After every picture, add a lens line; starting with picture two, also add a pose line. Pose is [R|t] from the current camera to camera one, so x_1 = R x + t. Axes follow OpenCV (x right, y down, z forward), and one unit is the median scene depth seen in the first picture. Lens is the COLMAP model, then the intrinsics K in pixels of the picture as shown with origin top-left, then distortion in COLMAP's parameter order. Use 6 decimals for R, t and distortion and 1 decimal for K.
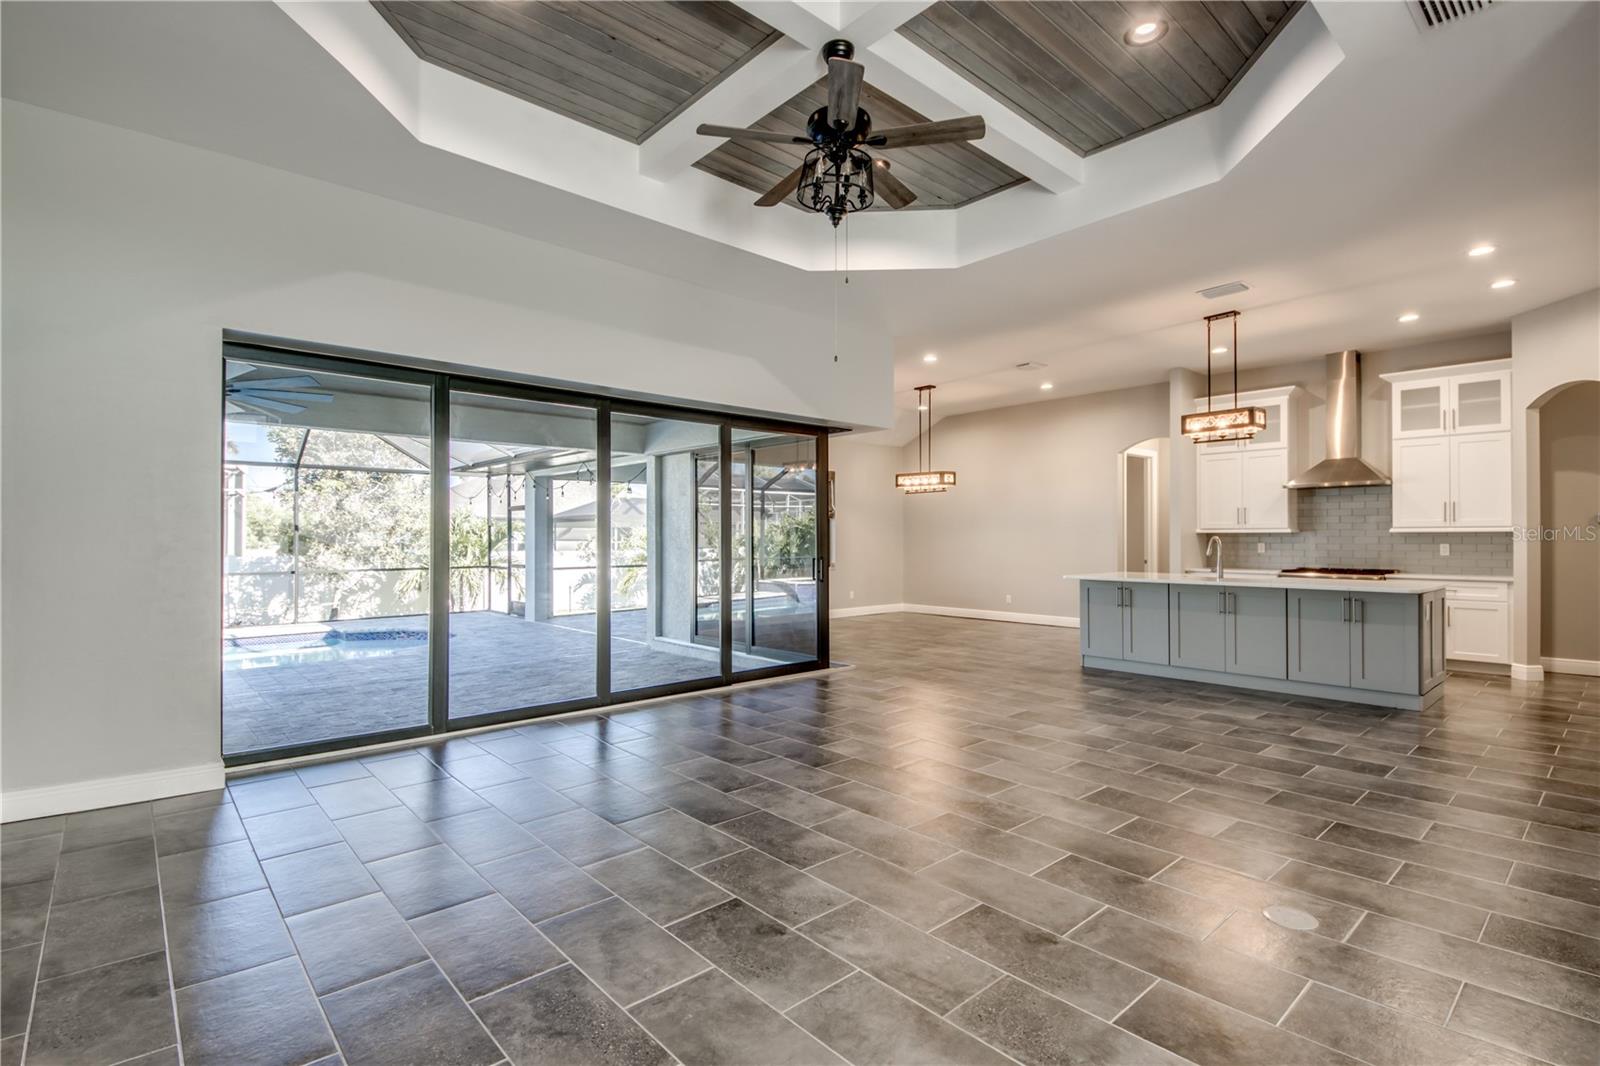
lens RADIAL K [[763.5, 0, 765.2], [0, 763.5, 535.8], [0, 0, 1]] dist [0.001061, -0.015114]
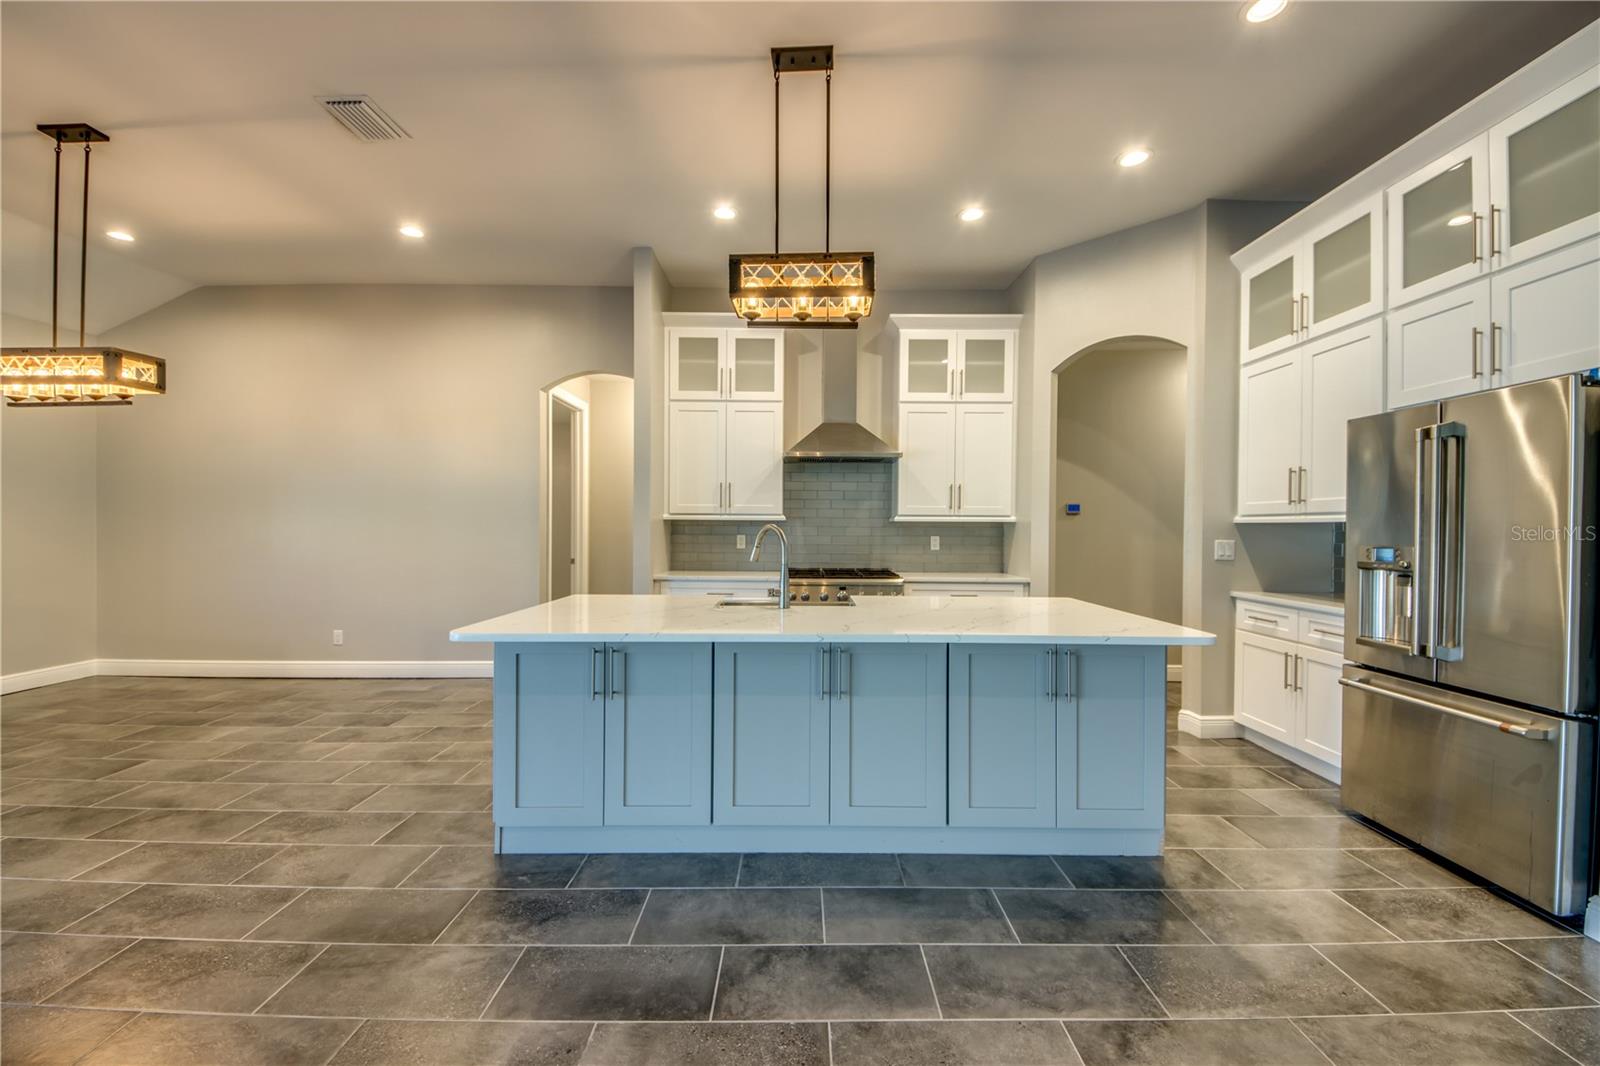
lens RADIAL K [[634.4, 0, 798.8], [0, 634.4, 539.7], [0, 0, 1]] dist [-0.000155, -0.009292]
pose [[0.639971, -0.009007, 0.768346, 0.239719], [-0.008714, 0.999782, 0.018978, 0.002667], [-0.768350, -0.018840, 0.639753, 0.607301]]
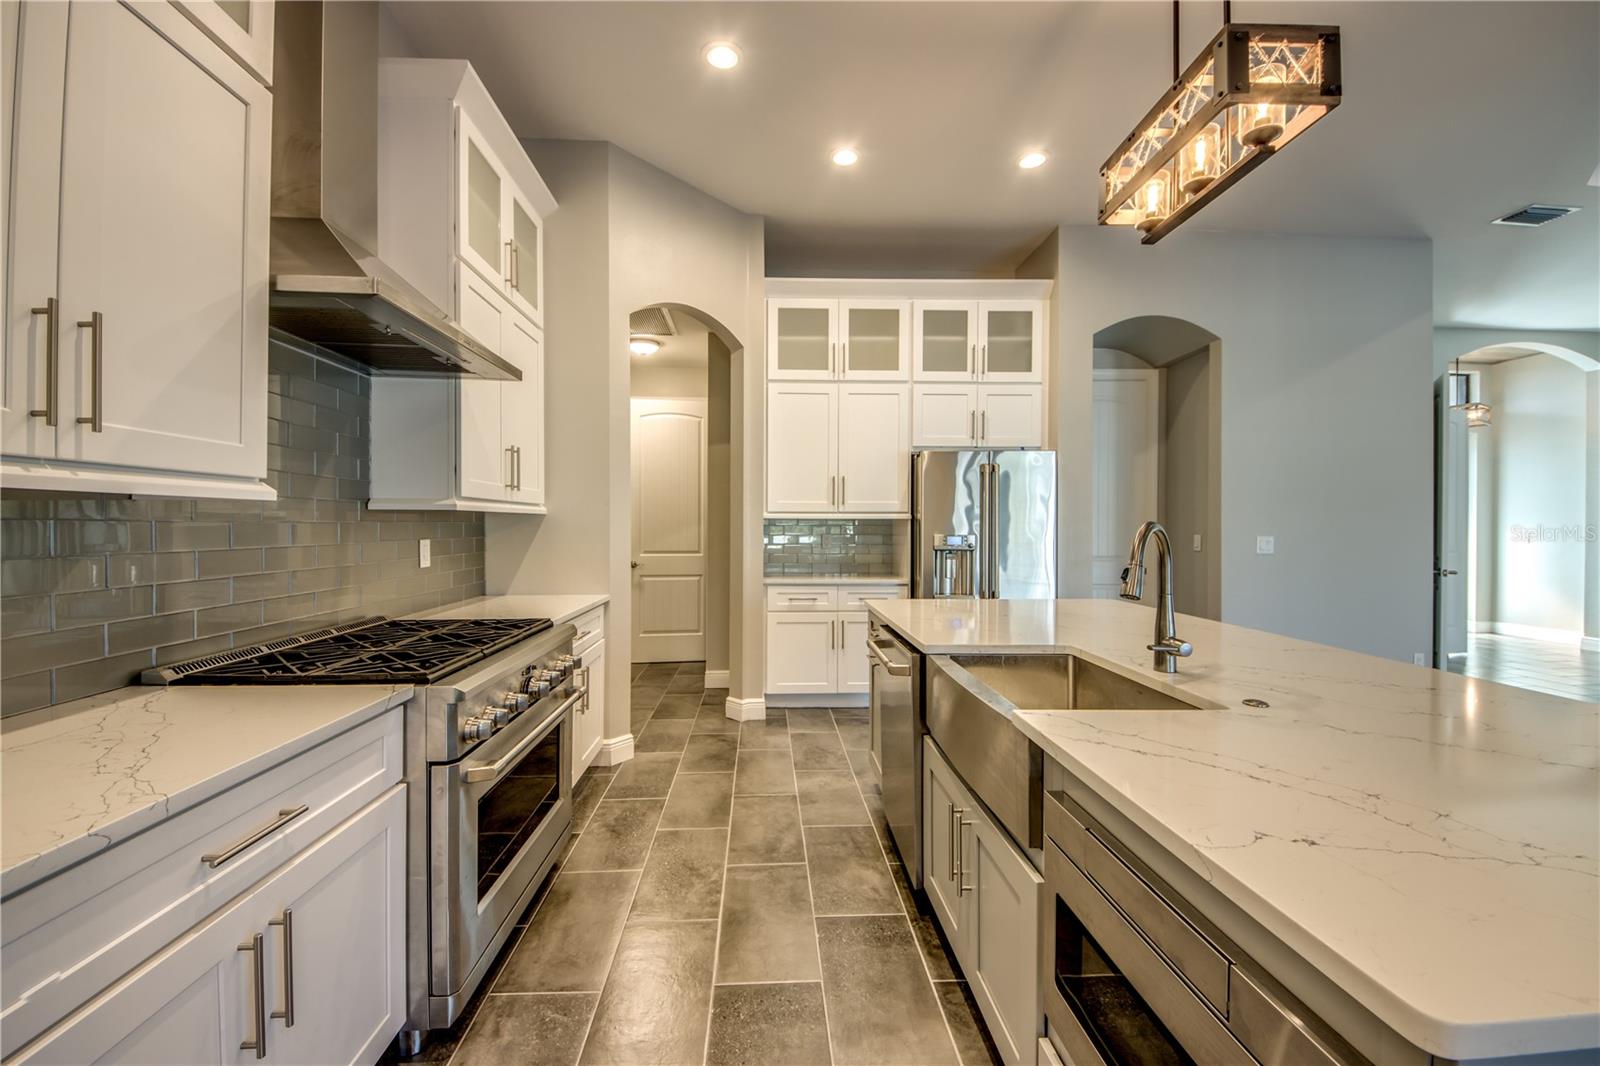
lens RADIAL K [[618.0, 0, 794.5], [0, 618.0, 527.1], [0, 0, 1]] dist [0.056397, -0.030216]
pose [[-0.795637, -0.004396, 0.605757, 0.471291], [-0.002501, 0.999989, 0.003973, 0.001559], [-0.605768, 0.001646, -0.795639, 1.050633]]
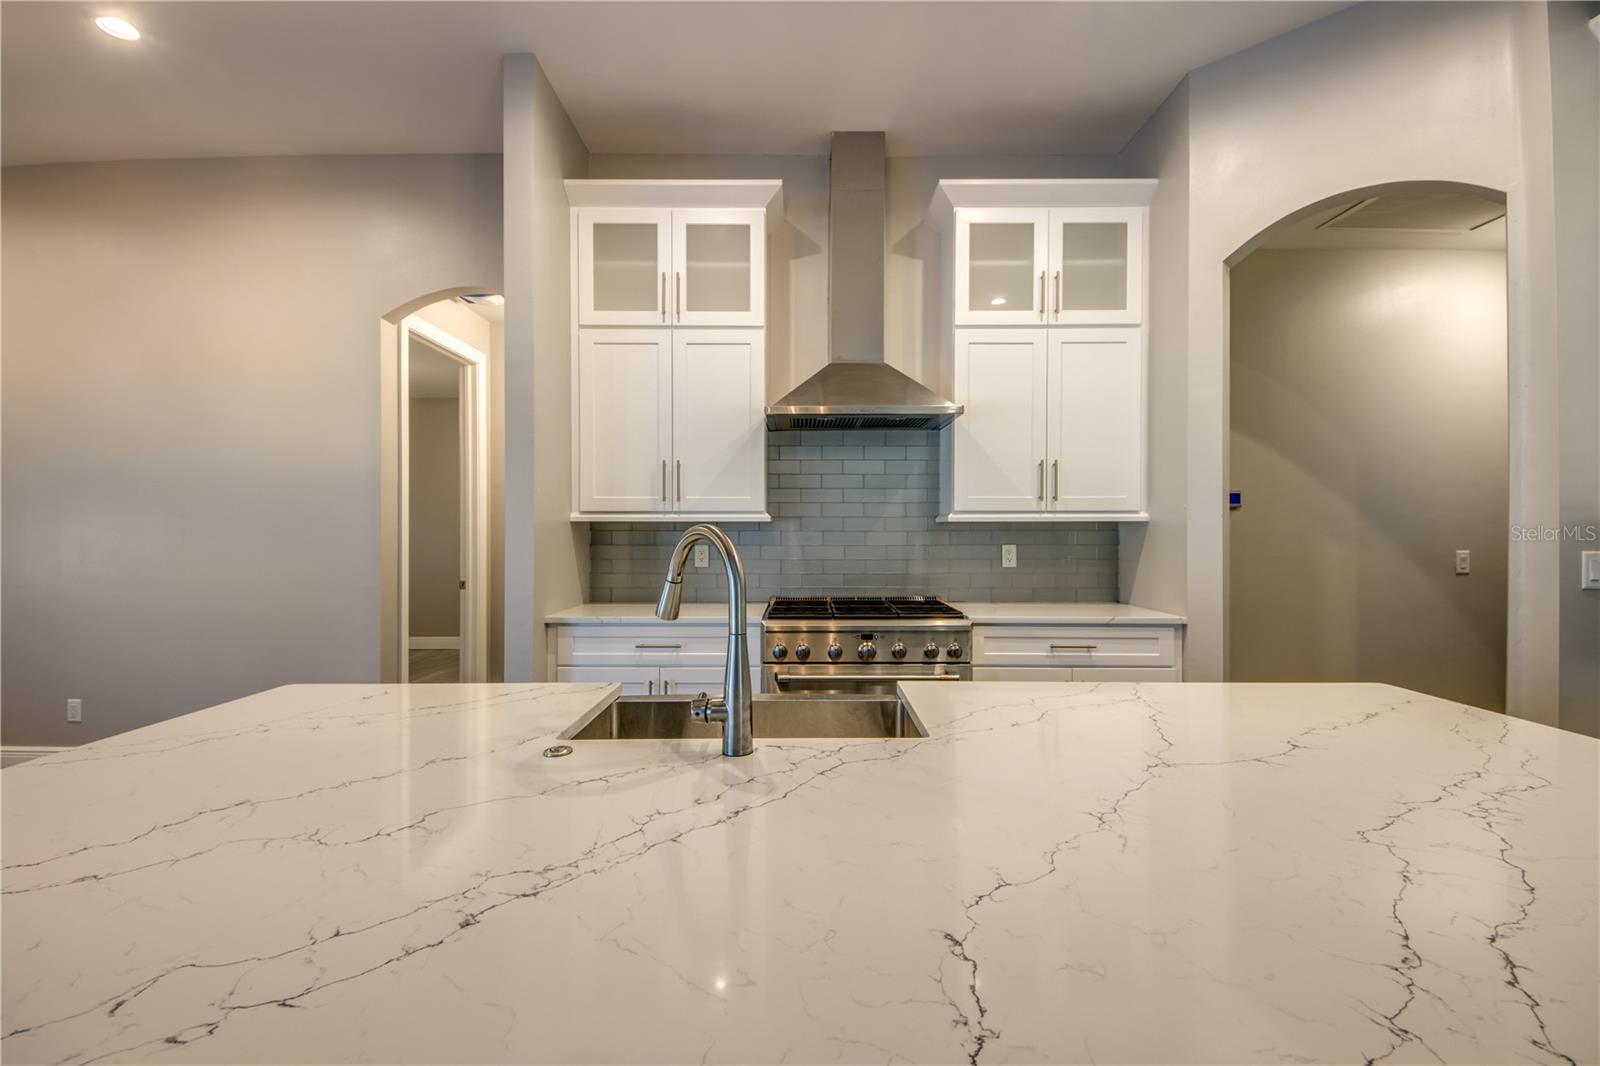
lens RADIAL K [[684.9, 0, 790.3], [0, 684.9, 536.2], [0, 0, 1]] dist [0.023146, -0.000016]
pose [[0.651590, -0.002415, 0.758567, 0.397155], [-0.001264, 0.999990, 0.004270, 0.002688], [-0.758570, -0.003741, 0.651581, 0.731758]]
